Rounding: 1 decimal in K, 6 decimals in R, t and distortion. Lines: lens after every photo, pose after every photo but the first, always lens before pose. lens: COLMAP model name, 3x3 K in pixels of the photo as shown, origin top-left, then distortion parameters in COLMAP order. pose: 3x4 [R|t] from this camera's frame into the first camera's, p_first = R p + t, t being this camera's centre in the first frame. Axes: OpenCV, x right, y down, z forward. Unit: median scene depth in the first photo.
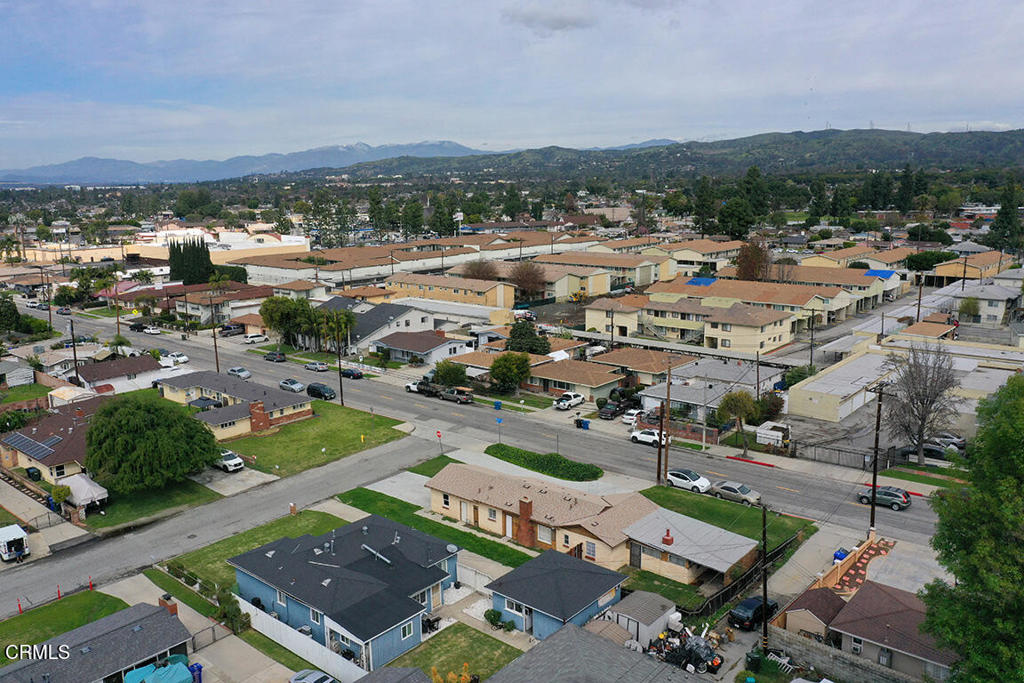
lens RADIAL K [[806.4, 0, 512.0], [0, 806.4, 341.5], [0, 0, 1]] dist [0.005317, -0.002564]
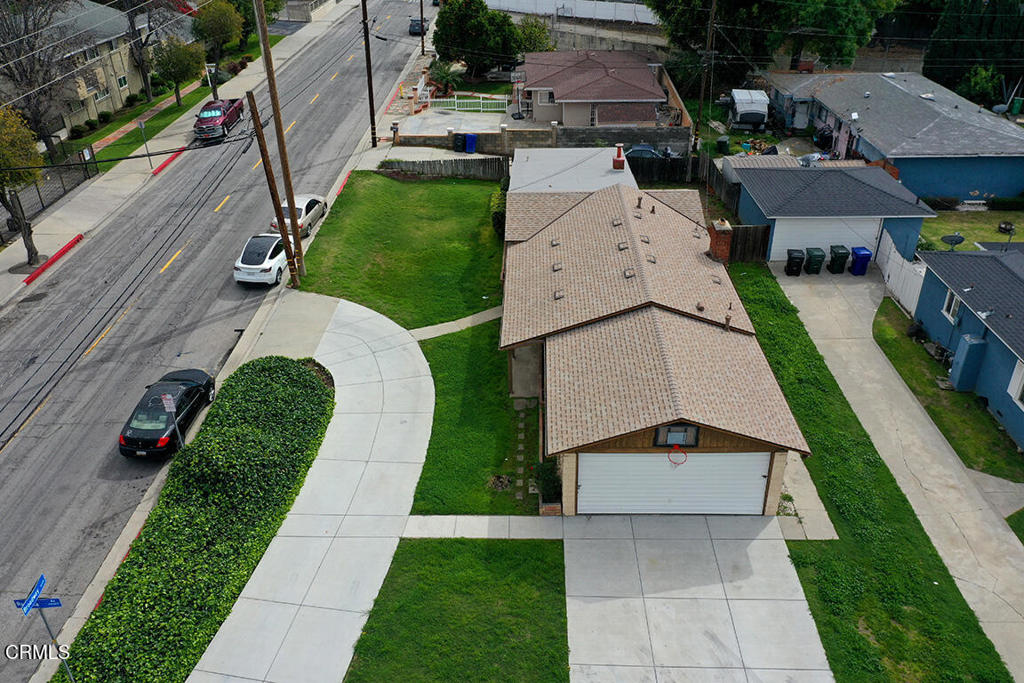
lens RADIAL K [[804.1, 0, 512.0], [0, 804.1, 341.5], [0, 0, 1]] dist [-0.002285, -0.006215]
pose [[-0.623926, -0.370662, 0.687987, -0.171227], [0.176723, 0.790633, 0.586232, -0.029614], [-0.761239, 0.487349, -0.427792, 0.905501]]
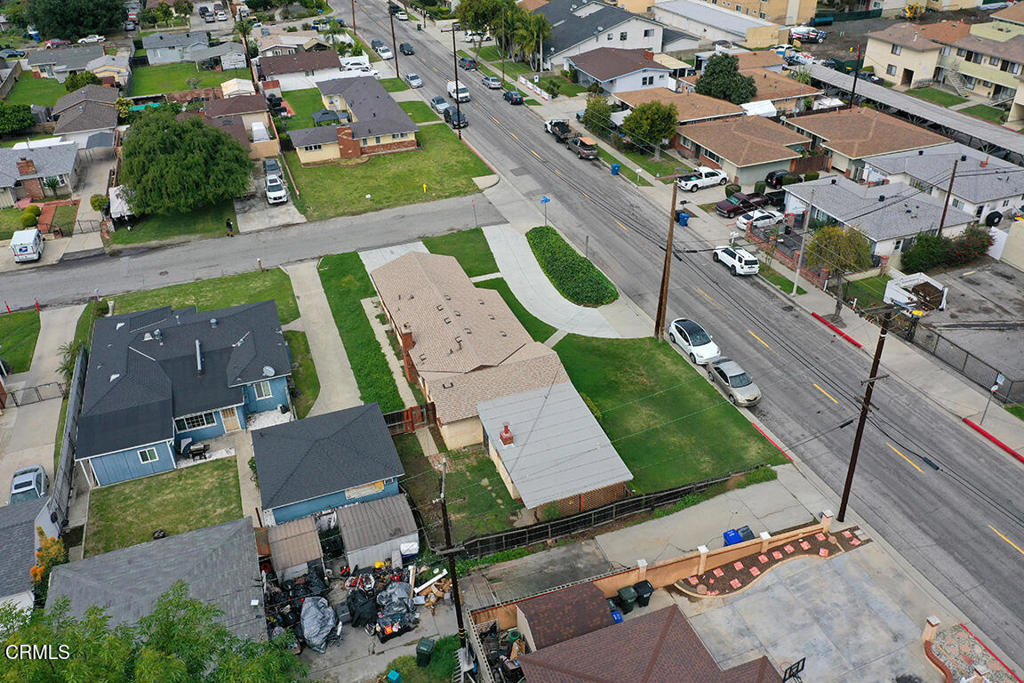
lens RADIAL K [[804.1, 0, 512.0], [0, 804.1, 341.5], [0, 0, 1]] dist [-0.002285, -0.006215]
pose [[0.867990, 0.258862, -0.423772, 0.308573], [-0.080713, 0.915576, 0.393962, -0.079218], [0.489977, -0.307751, 0.815605, 0.270576]]
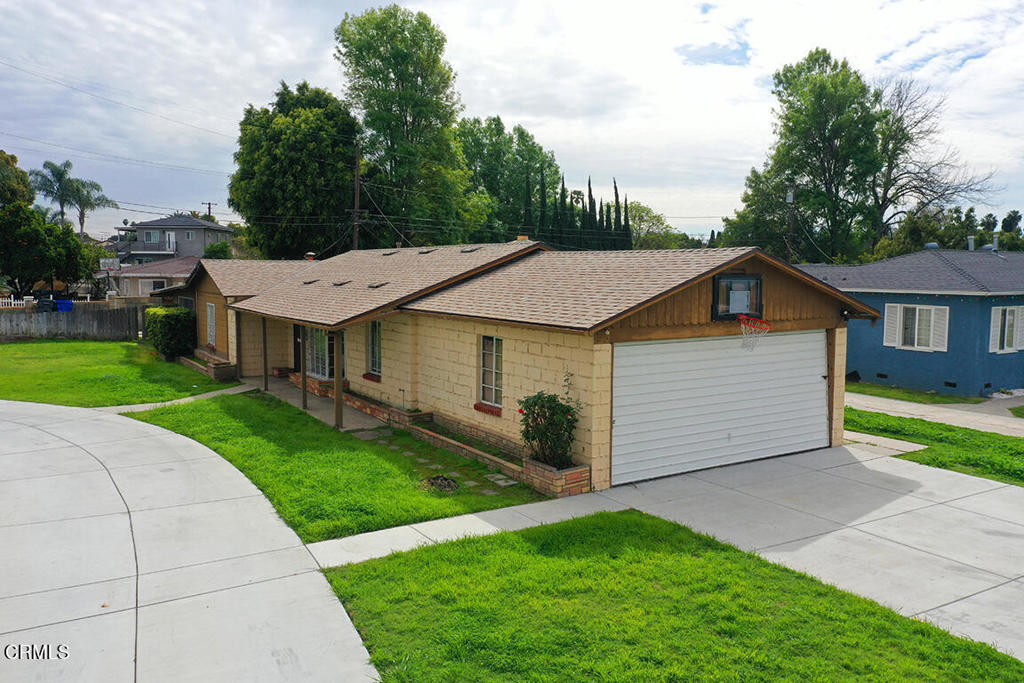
lens RADIAL K [[804.1, 0, 512.0], [0, 804.1, 341.5], [0, 0, 1]] dist [-0.002285, -0.006215]
pose [[-0.952757, -0.022112, 0.302926, -0.061499], [0.066628, 0.957839, 0.279474, 0.095055], [-0.296334, 0.286454, -0.911115, 0.927972]]
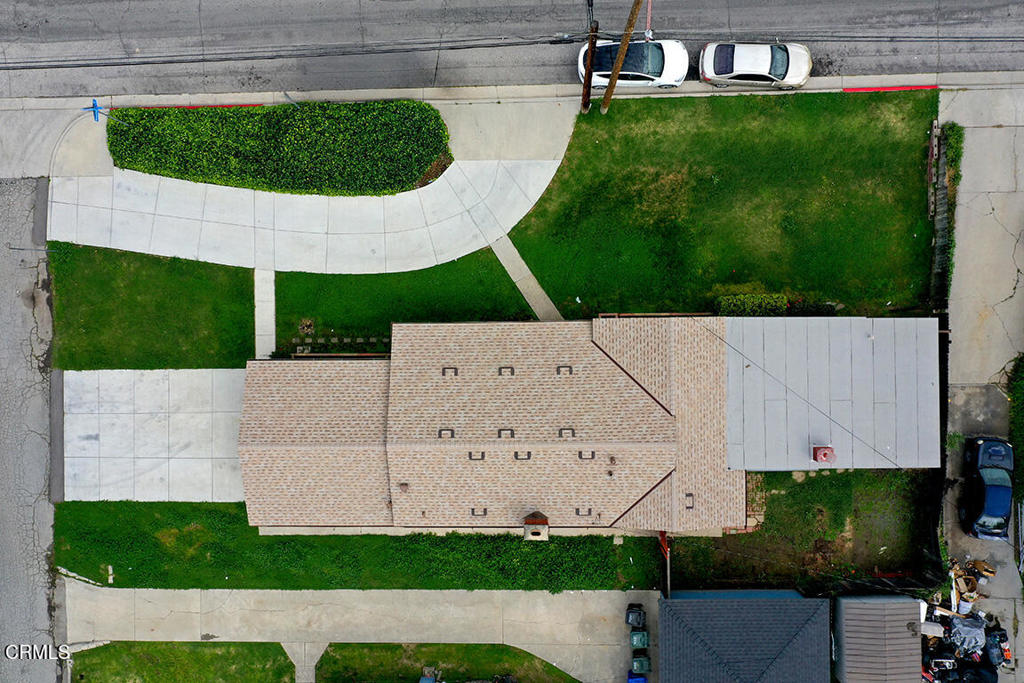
lens RADIAL K [[804.1, 0, 512.0], [0, 804.1, 341.5], [0, 0, 1]] dist [-0.002285, -0.006215]
pose [[0.757921, -0.652116, -0.017313, 0.060762], [0.150090, 0.148492, 0.977457, -0.197934], [-0.634845, -0.743434, 0.210421, 0.679318]]
